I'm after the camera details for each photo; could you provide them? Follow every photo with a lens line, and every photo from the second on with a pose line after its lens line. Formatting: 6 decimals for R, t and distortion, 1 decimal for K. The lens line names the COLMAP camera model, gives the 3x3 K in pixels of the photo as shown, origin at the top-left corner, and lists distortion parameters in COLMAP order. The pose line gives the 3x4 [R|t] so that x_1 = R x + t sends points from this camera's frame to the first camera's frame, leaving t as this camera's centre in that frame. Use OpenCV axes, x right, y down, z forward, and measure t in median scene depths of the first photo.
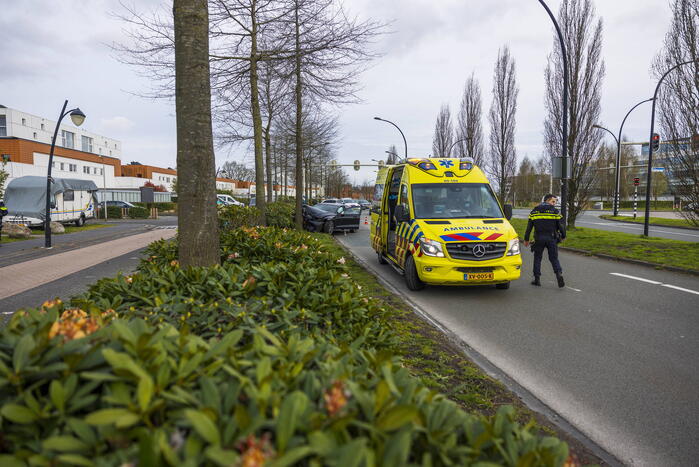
lens RADIAL K [[497.8, 0, 349.5], [0, 497.8, 233.5], [0, 0, 1]] dist [0.002635, 0.000731]
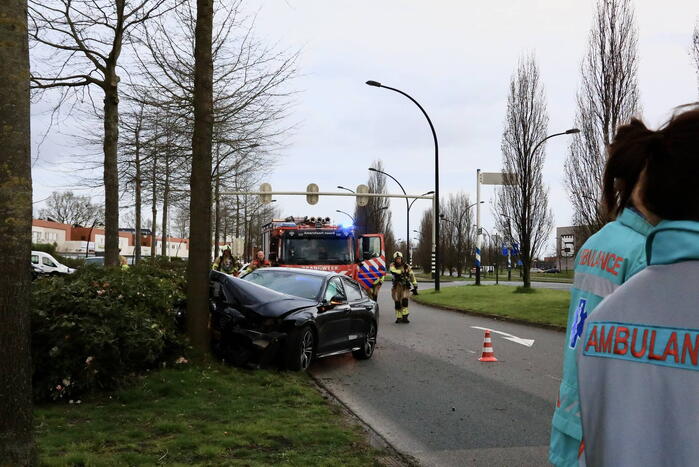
lens RADIAL K [[885.4, 0, 349.5], [0, 885.4, 233.5], [0, 0, 1]] dist [-0.009548, 0.068629]
pose [[0.996979, 0.011764, 0.076775, -0.014990], [-0.003713, 0.994552, -0.104173, -0.007707], [-0.077582, 0.103573, 0.991591, 0.133238]]
